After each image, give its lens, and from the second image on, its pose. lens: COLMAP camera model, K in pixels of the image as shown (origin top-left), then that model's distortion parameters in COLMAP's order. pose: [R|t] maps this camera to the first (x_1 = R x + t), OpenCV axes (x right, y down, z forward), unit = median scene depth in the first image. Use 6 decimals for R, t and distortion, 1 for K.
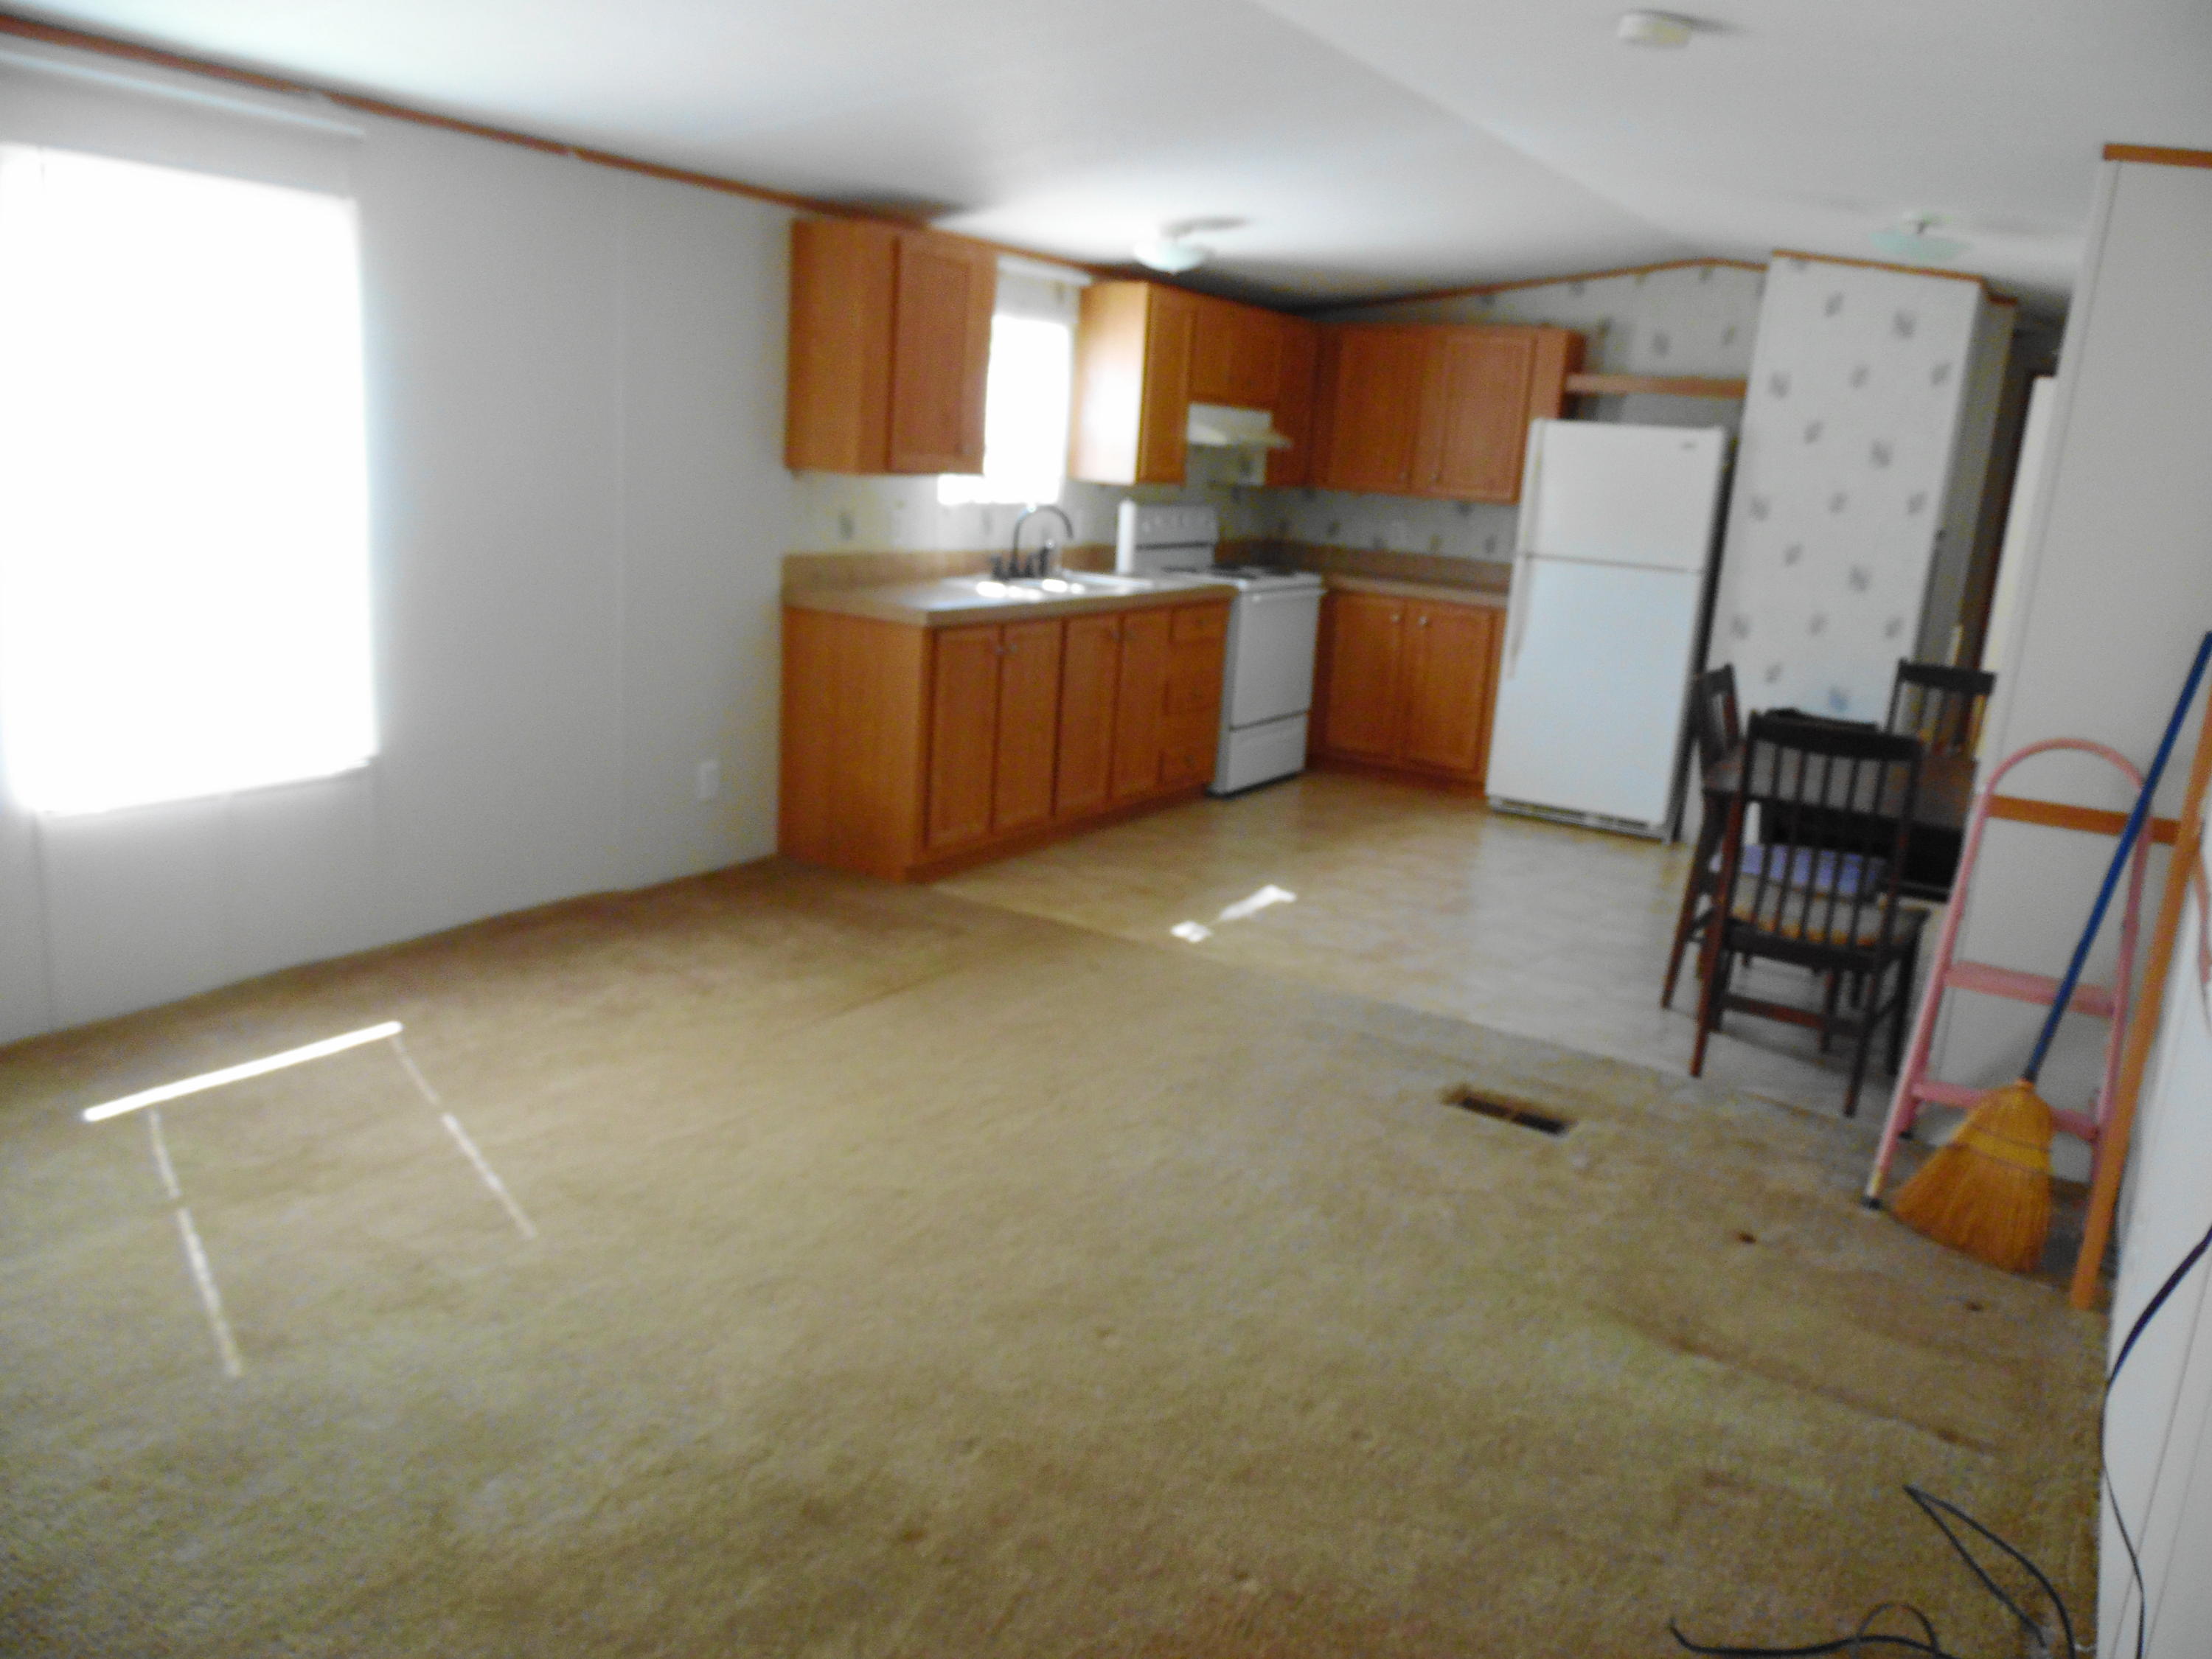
lens RADIAL K [[1655.5, 0, 1096.6], [0, 1655.5, 817.5], [0, 0, 1]] dist [-0.033040, 0.063353]
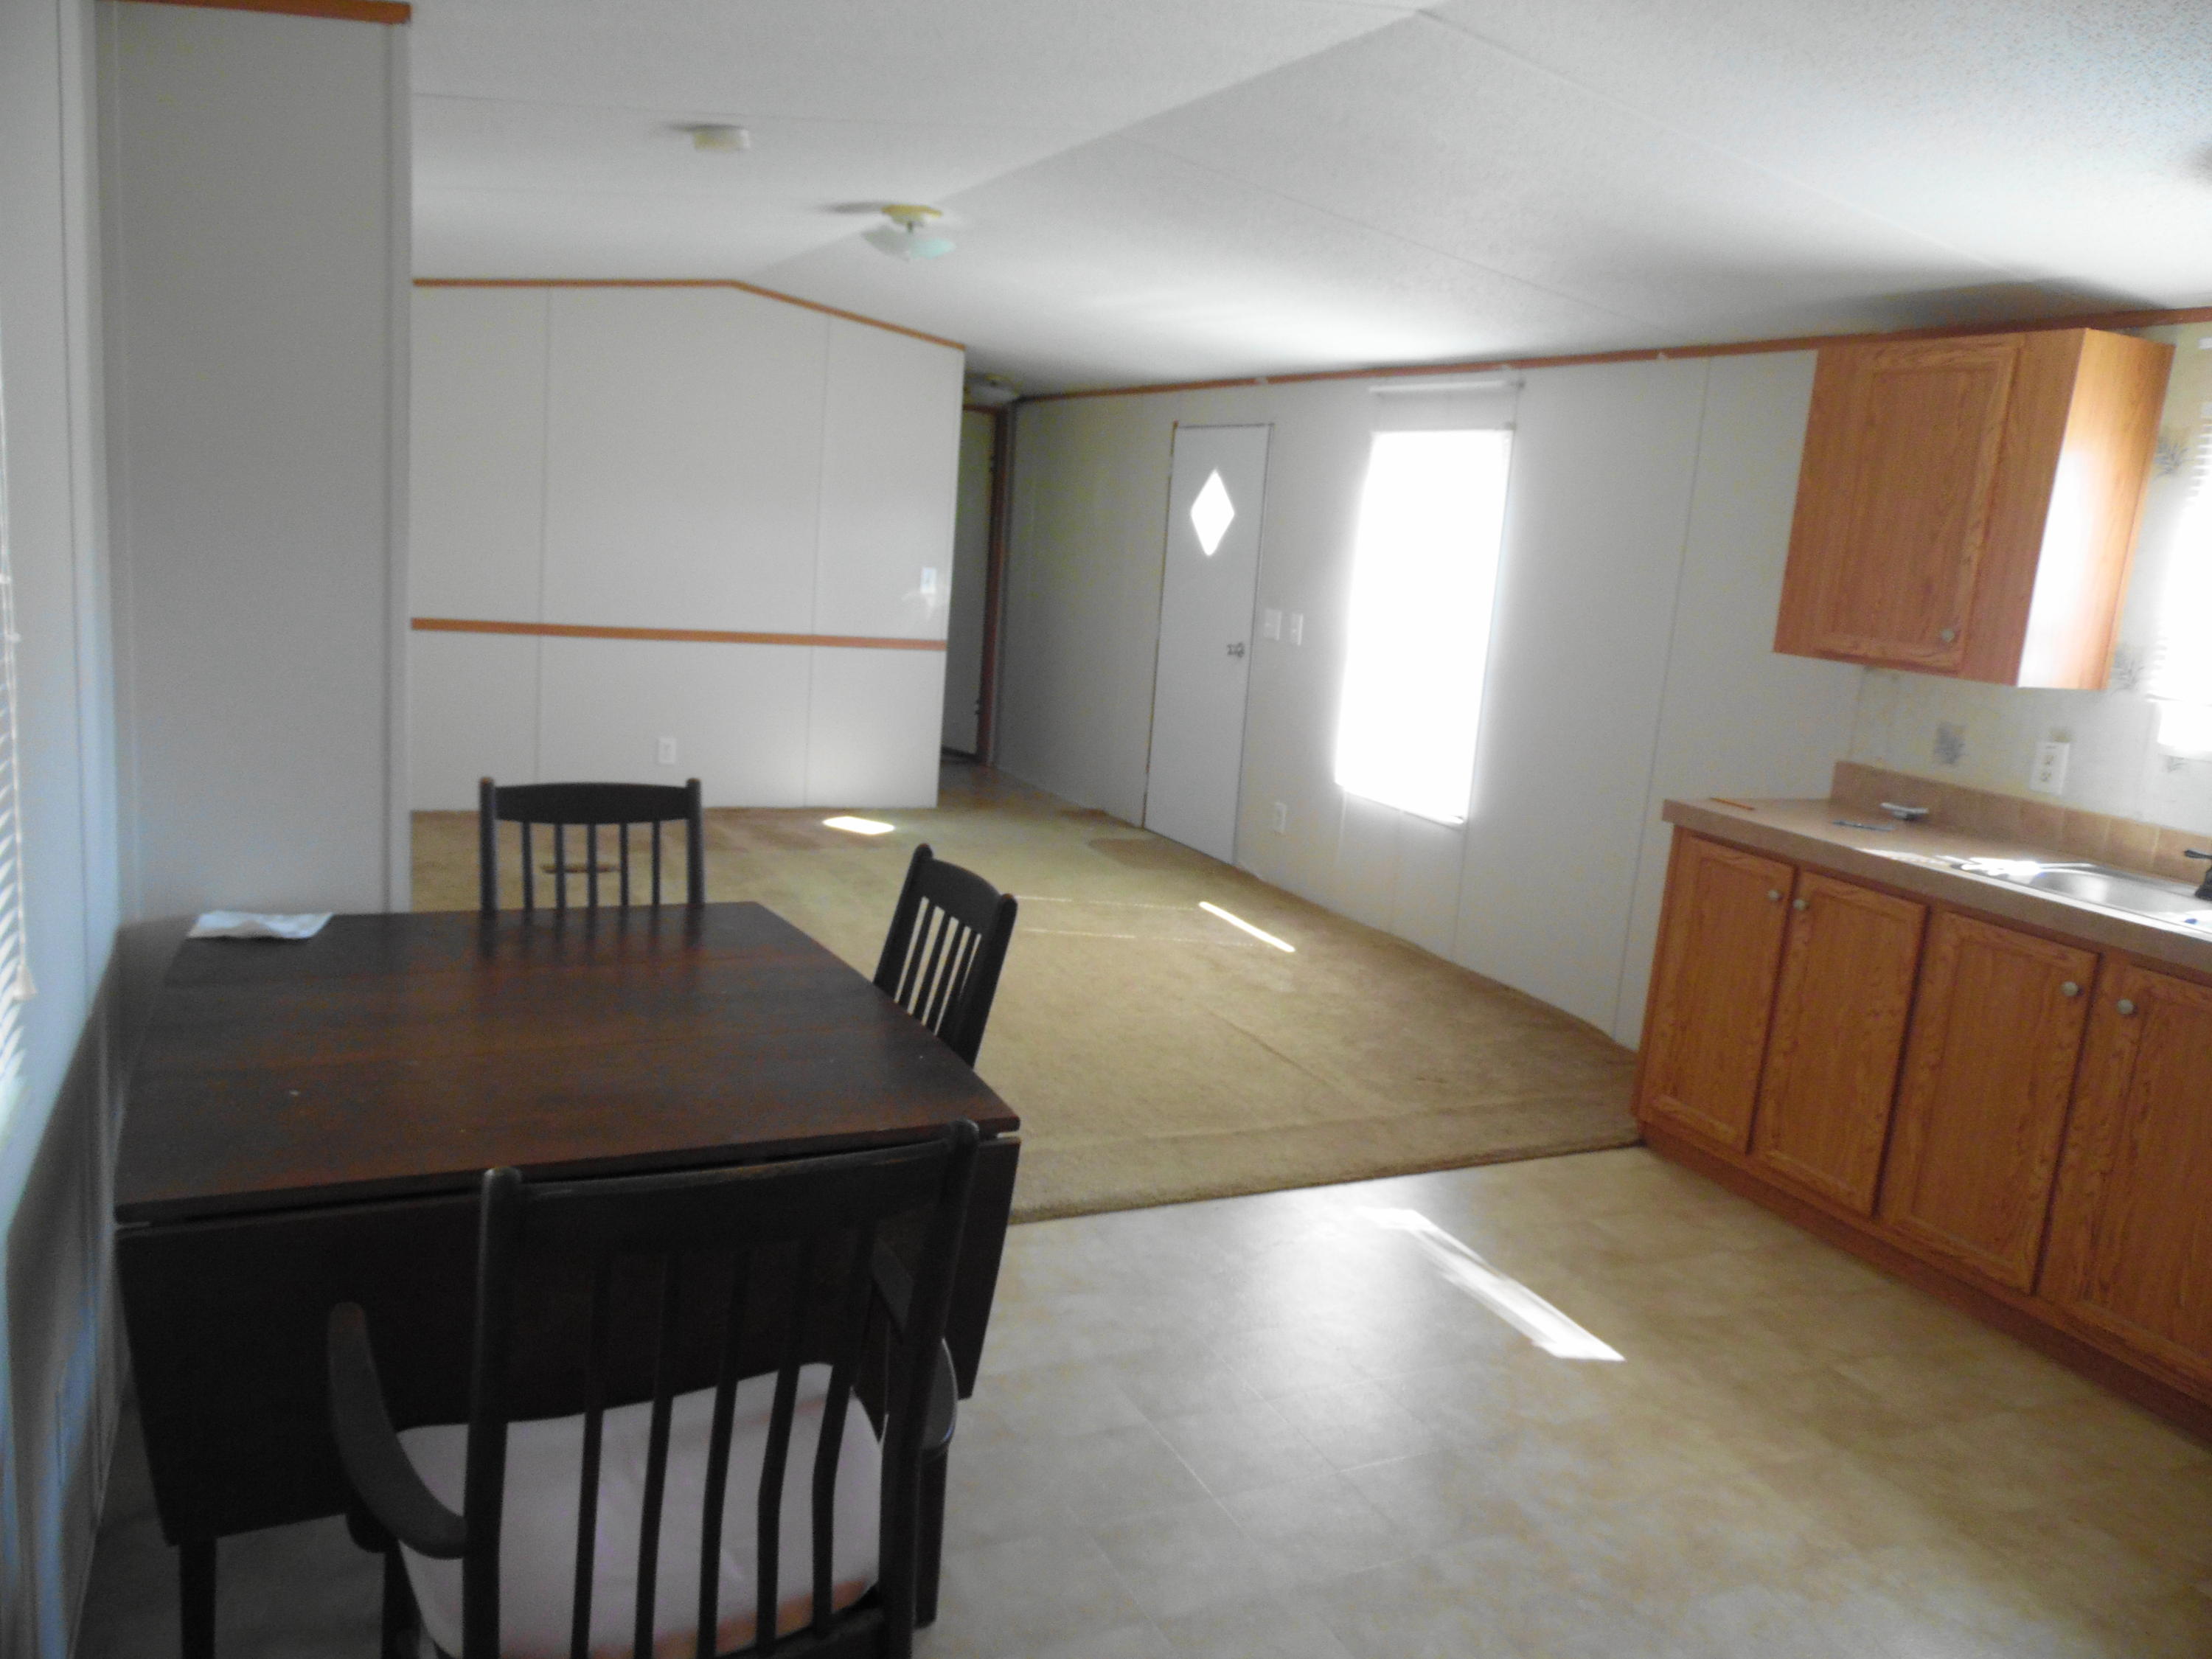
lens RADIAL K [[1655.5, 0, 1111.7], [0, 1655.5, 821.6], [0, 0, 1]] dist [-0.033040, 0.063353]
pose [[-0.518740, 0.044316, -0.853783, 0.676684], [-0.309693, 0.921090, 0.235973, -0.204961], [0.796868, 0.386819, -0.464081, 1.067170]]
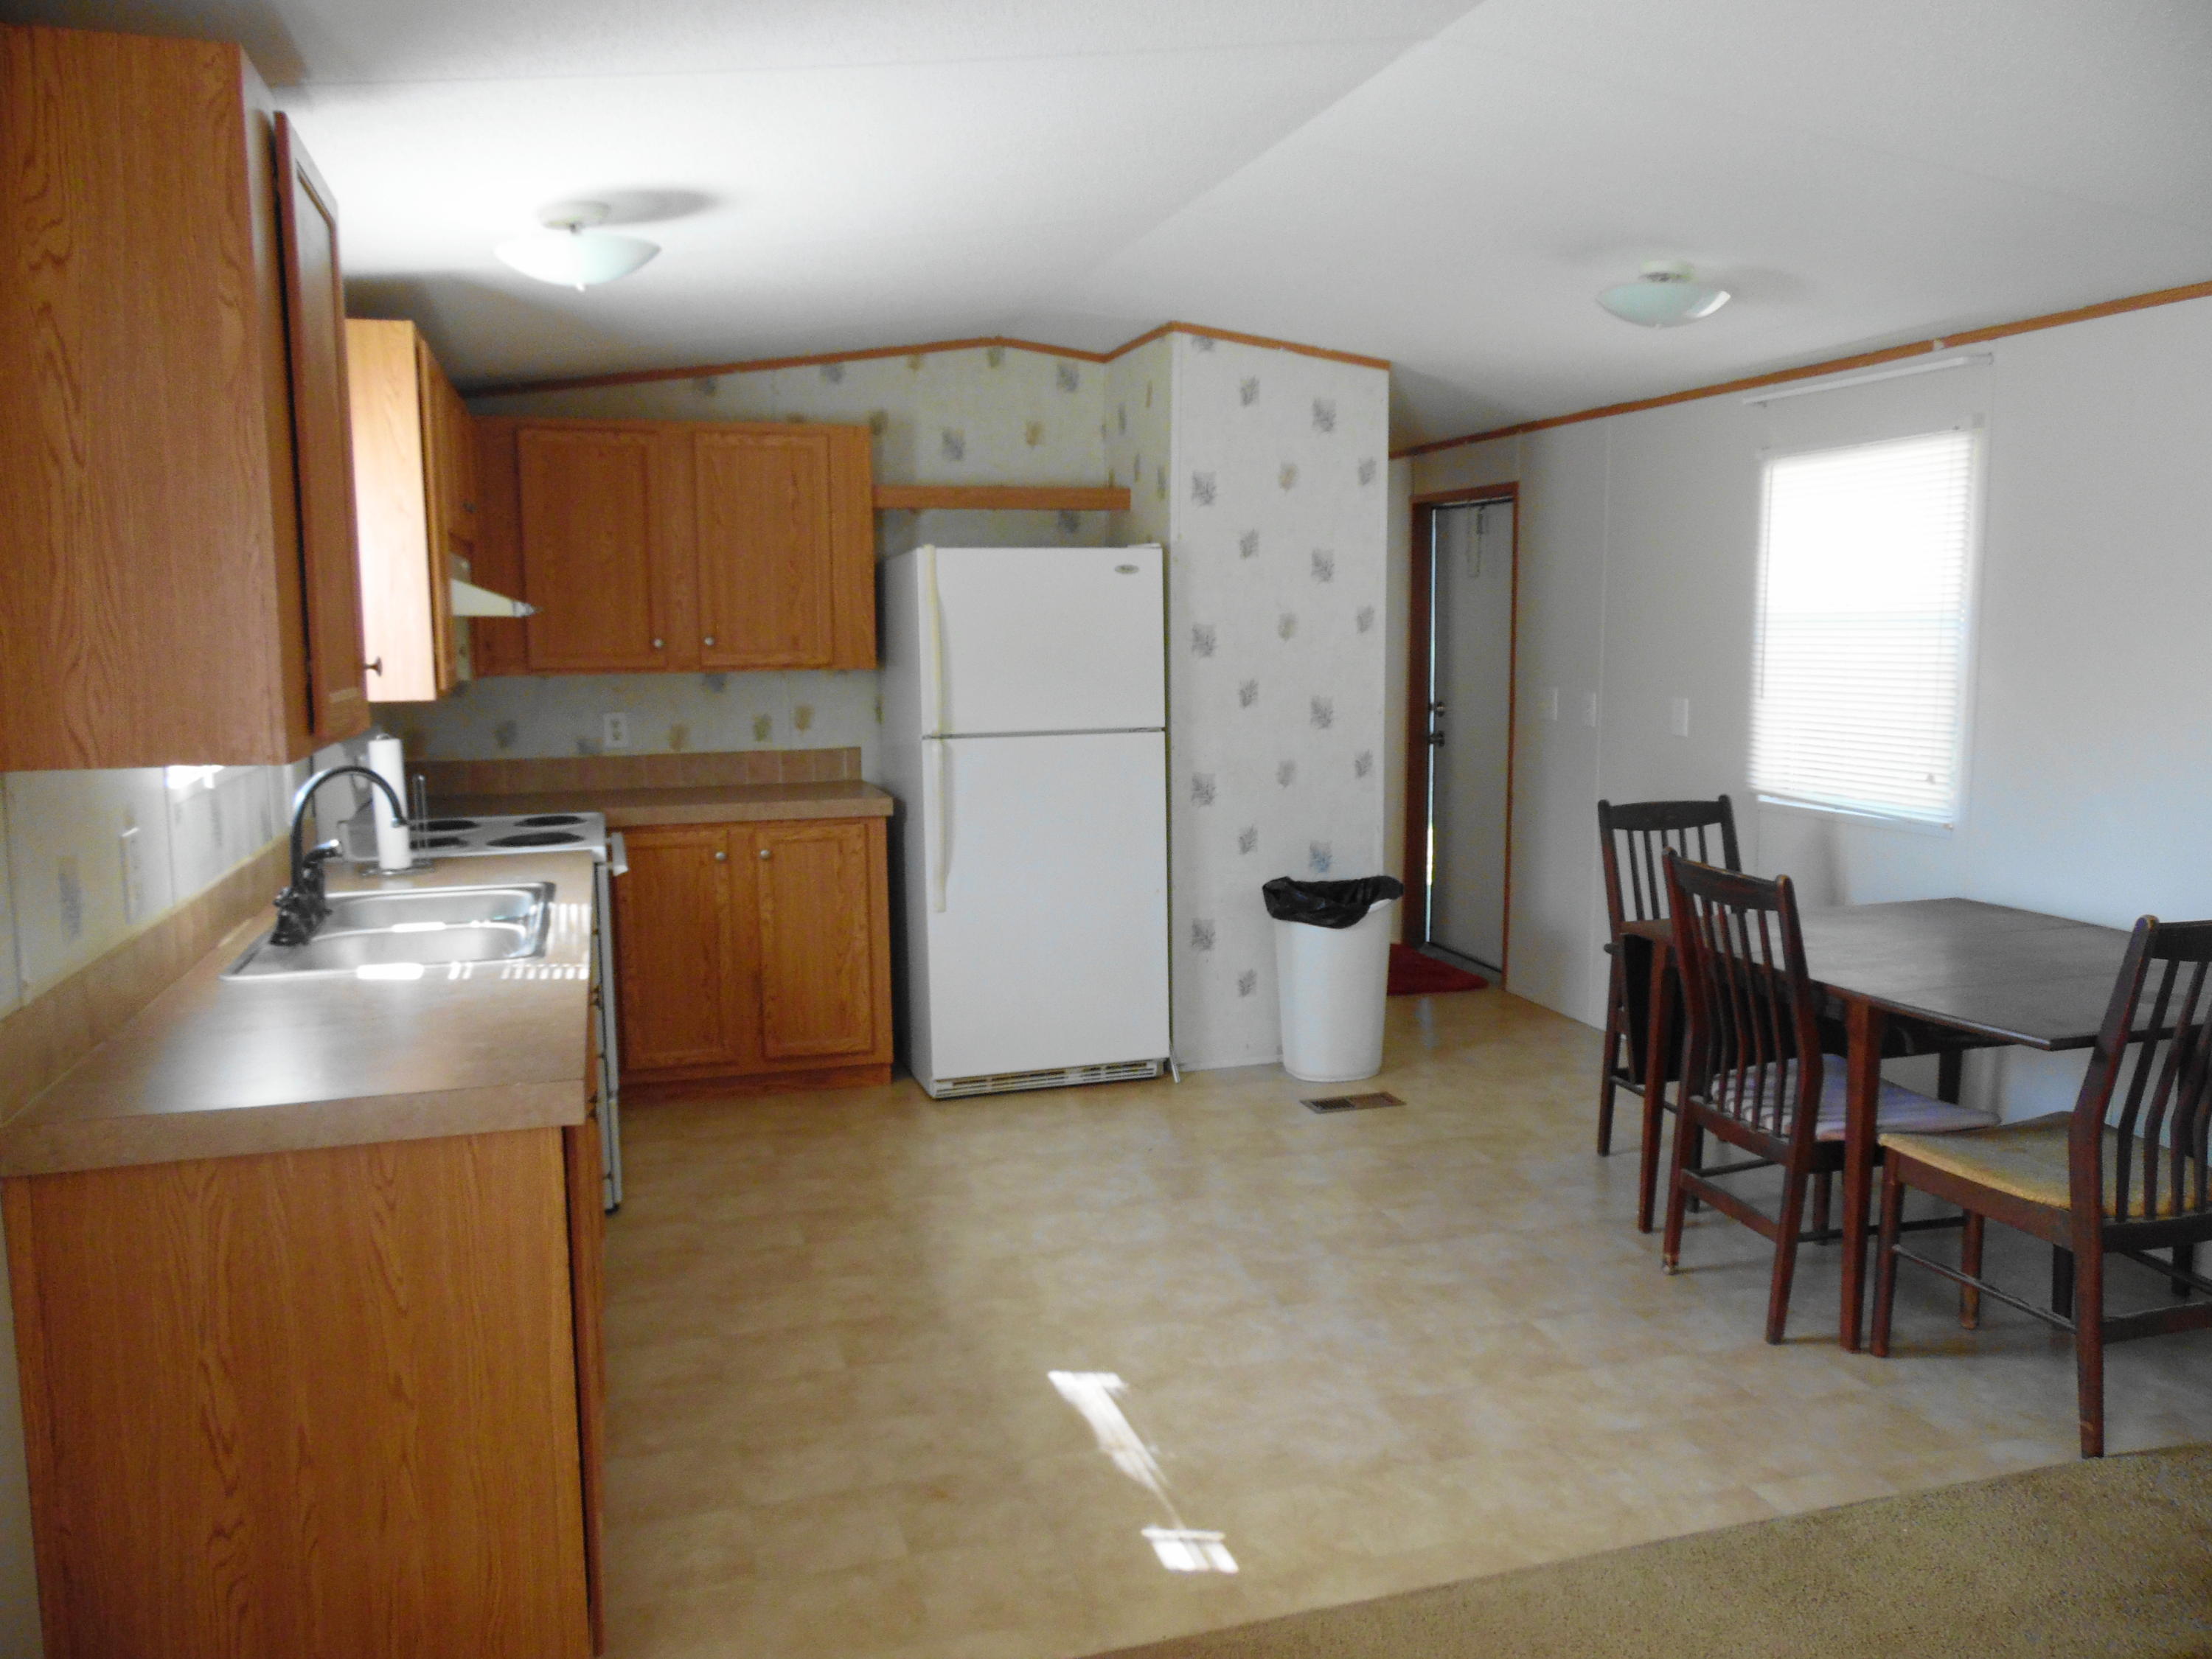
lens RADIAL K [[1655.5, 0, 1111.0], [0, 1655.5, 818.2], [0, 0, 1]] dist [-0.033040, 0.063353]
pose [[0.649929, -0.164983, 0.741871, -0.271349], [0.223357, 0.974510, 0.021043, -0.151685], [-0.726432, 0.152026, 0.670212, 0.589495]]
